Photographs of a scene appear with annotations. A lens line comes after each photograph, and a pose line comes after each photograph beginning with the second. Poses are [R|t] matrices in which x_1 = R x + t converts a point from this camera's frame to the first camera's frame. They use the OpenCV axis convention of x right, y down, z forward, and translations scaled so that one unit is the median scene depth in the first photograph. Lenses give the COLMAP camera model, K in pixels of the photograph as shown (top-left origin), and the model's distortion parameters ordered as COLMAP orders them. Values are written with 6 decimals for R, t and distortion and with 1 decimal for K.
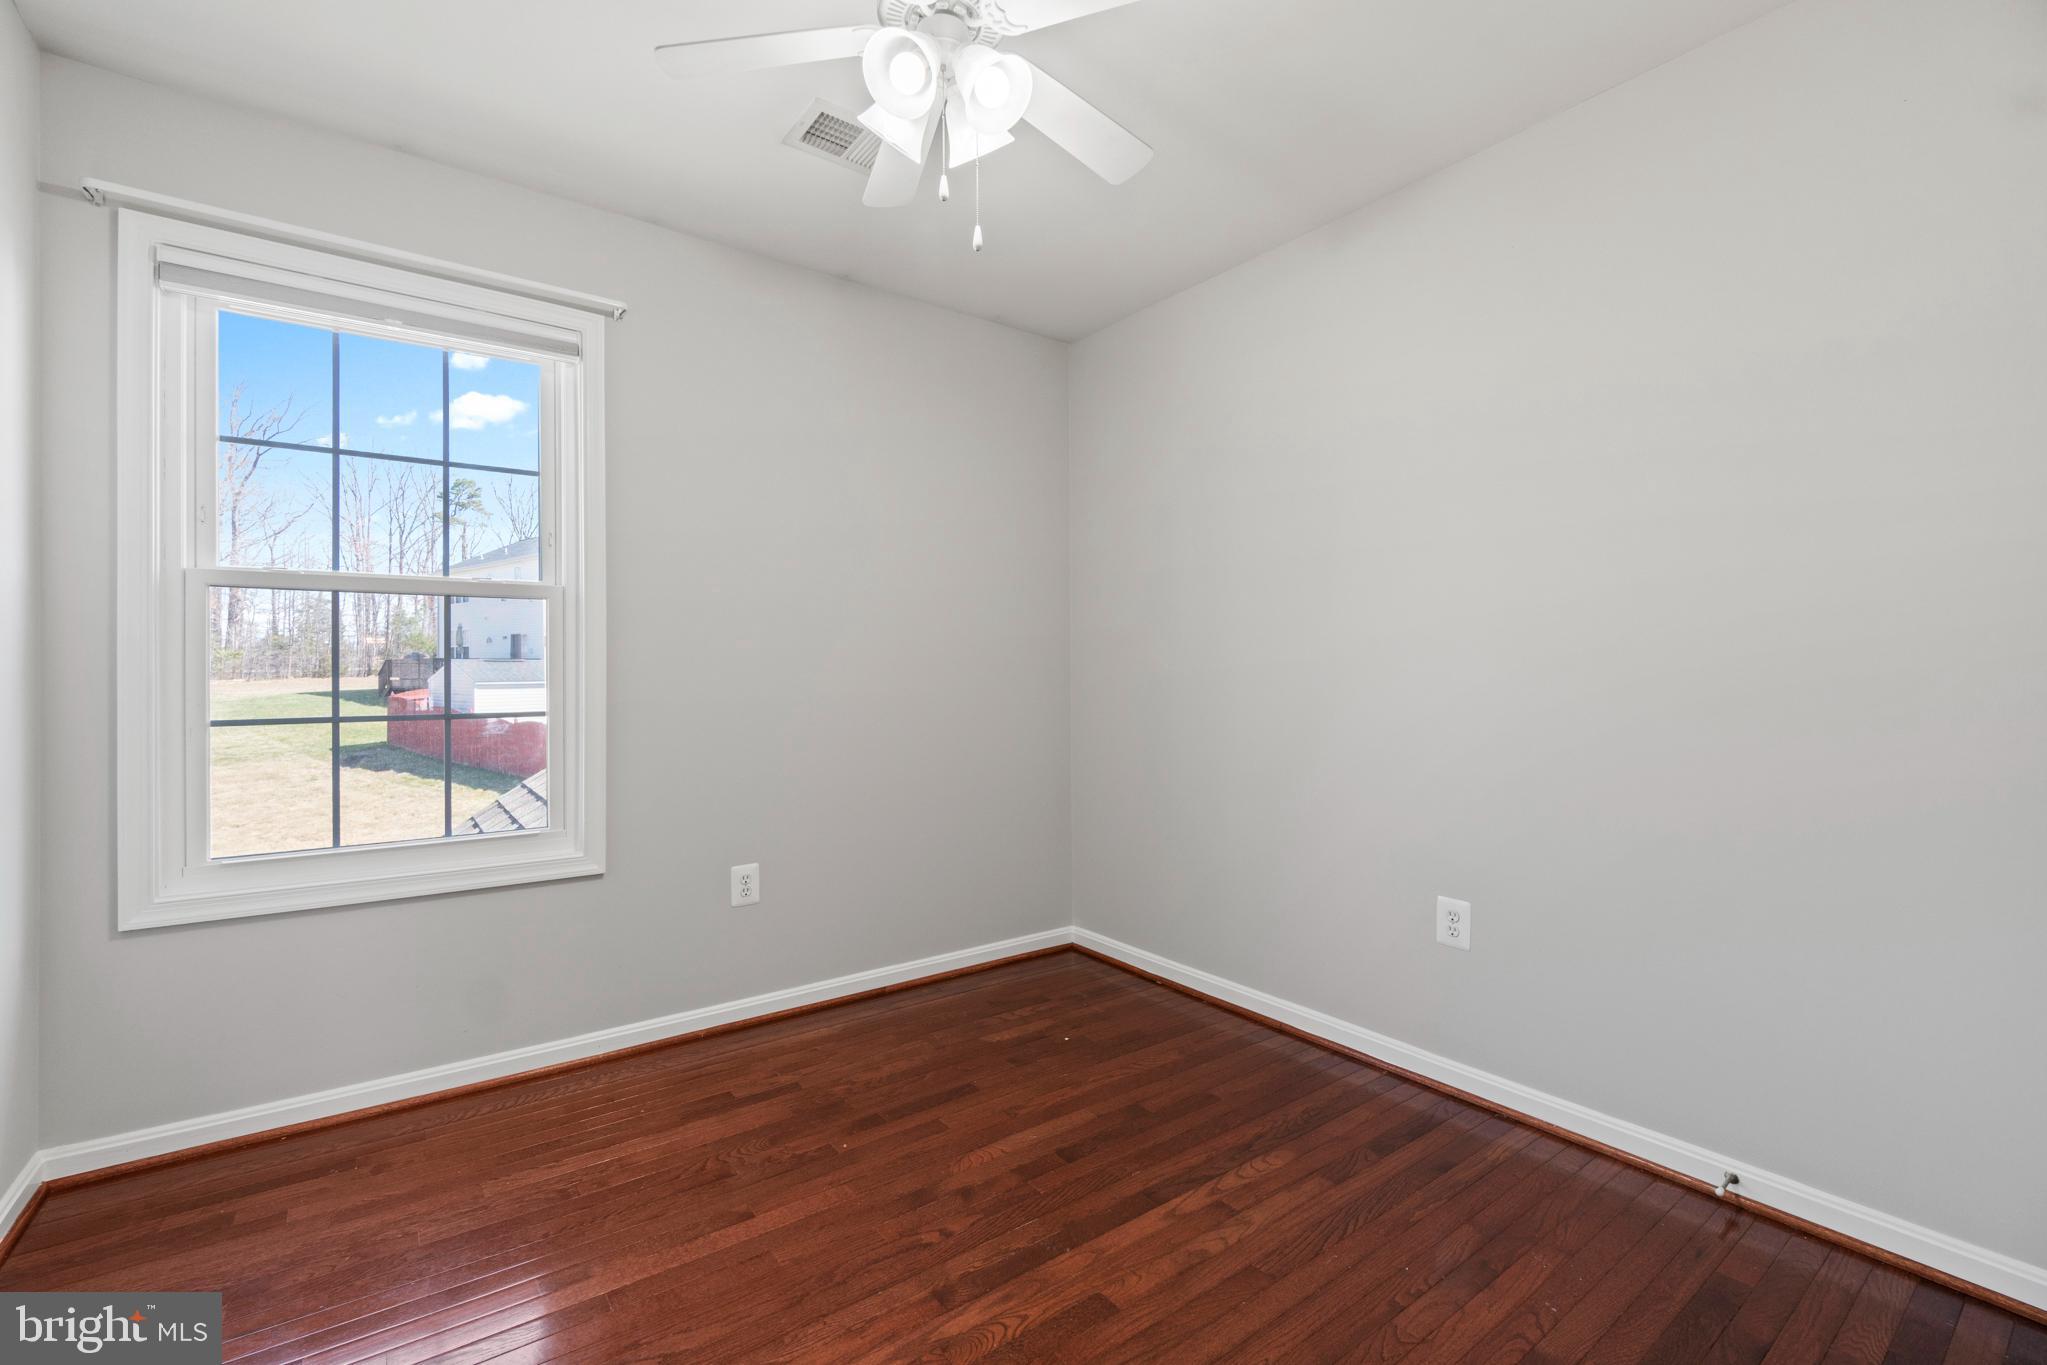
lens RADIAL K [[882.8, 0, 1014.4], [0, 882.8, 671.6], [0, 0, 1]] dist [0.000566, 0.000089]
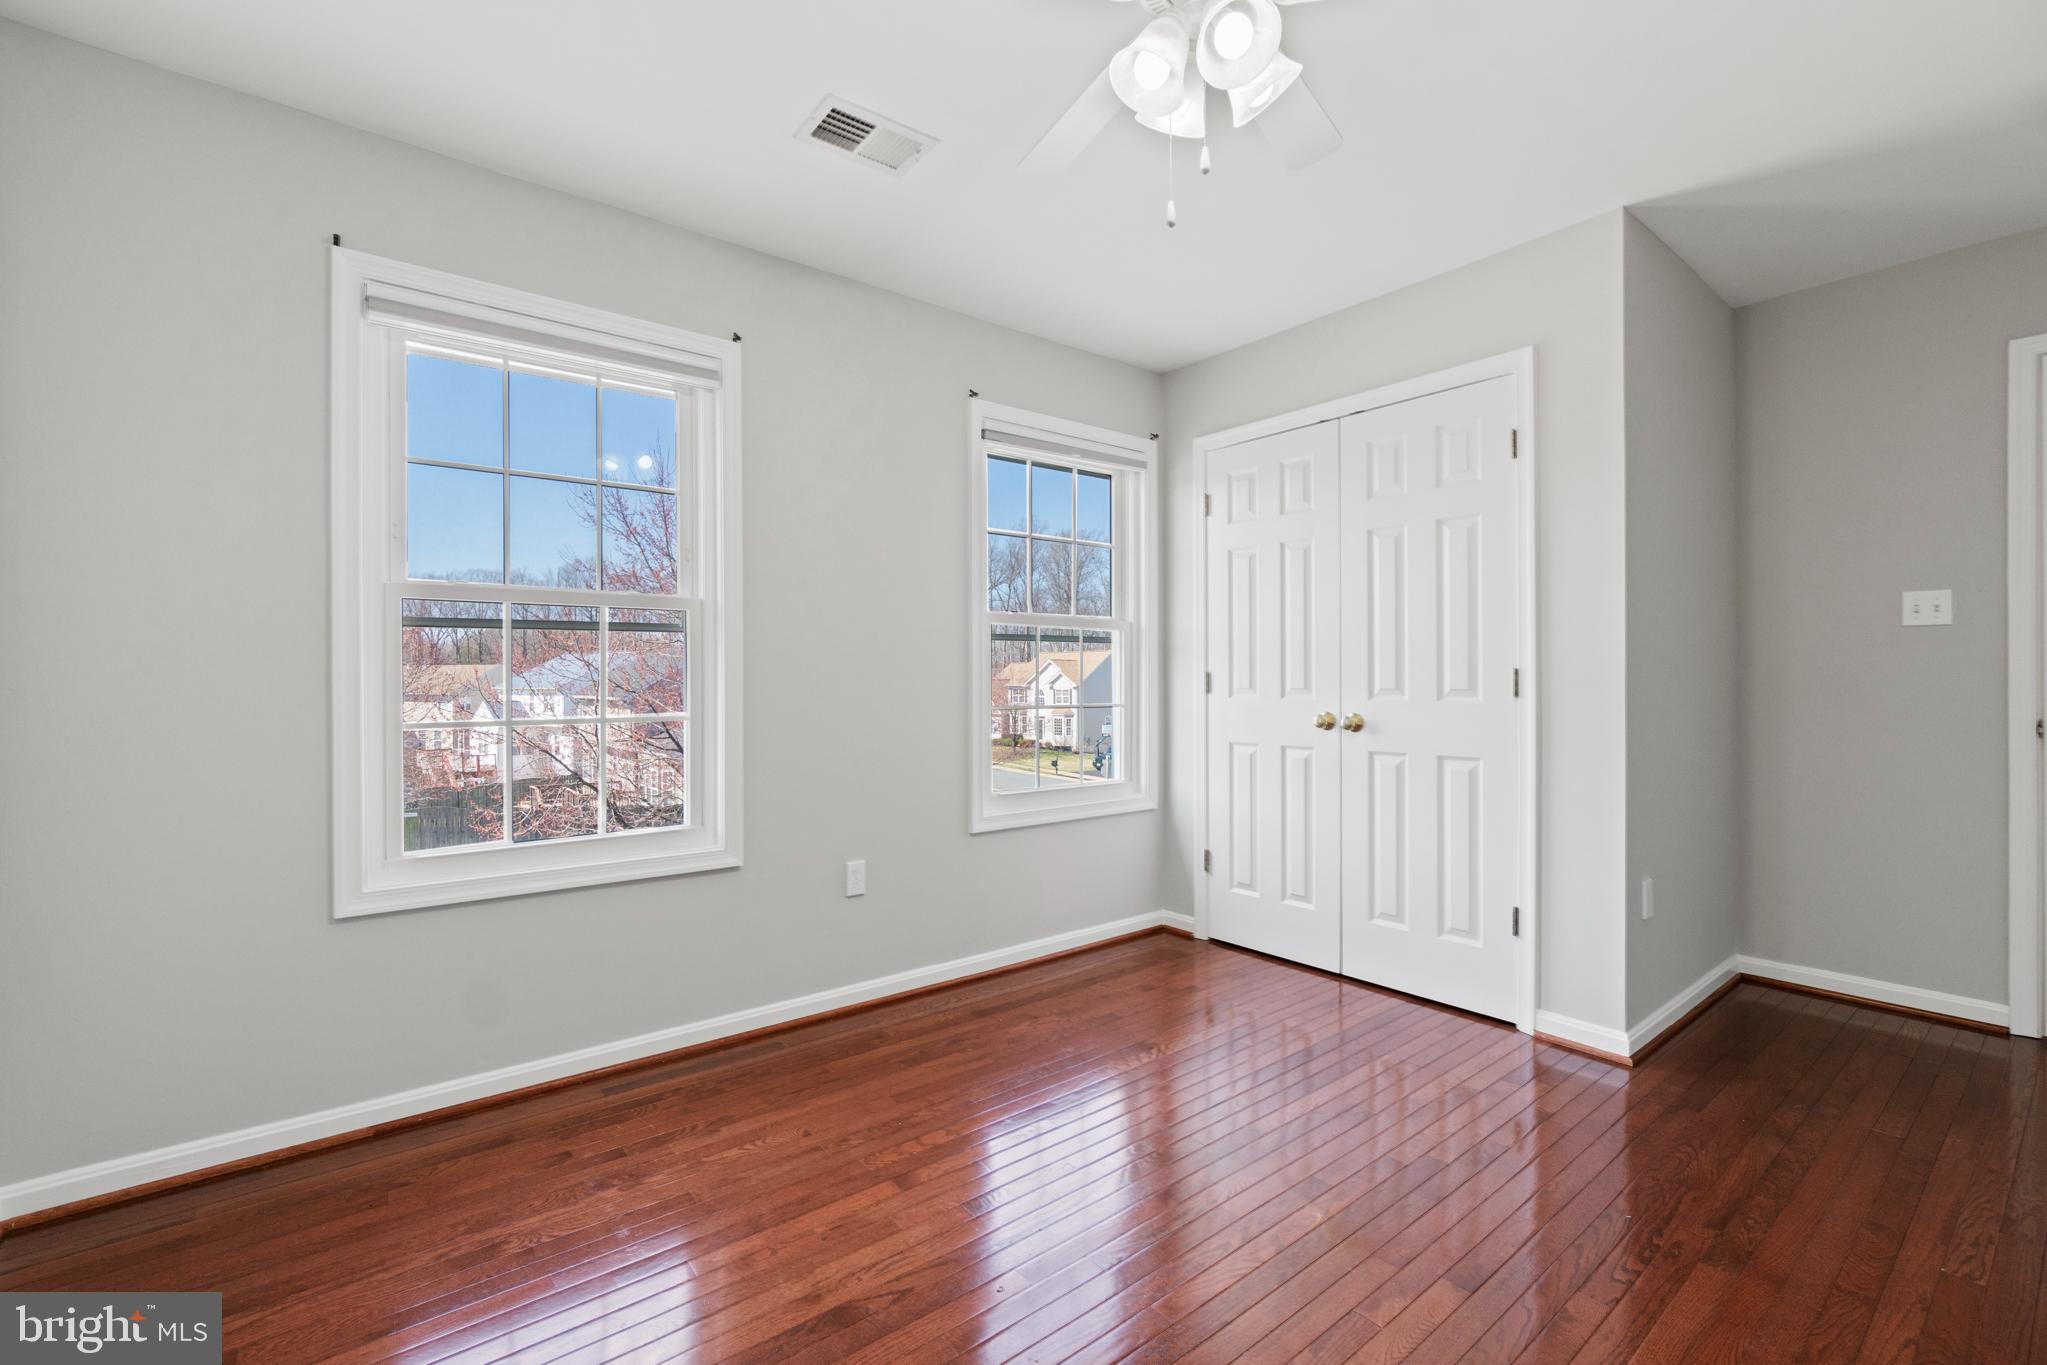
lens RADIAL K [[919.3, 0, 1029.3], [0, 919.3, 687.6], [0, 0, 1]] dist [0.007843, 0.000126]
pose [[0.998496, -0.001962, 0.054798, -0.179318], [0.001343, 0.999935, 0.011335, 0.000457], [-0.054817, -0.011244, 0.998433, -0.130904]]
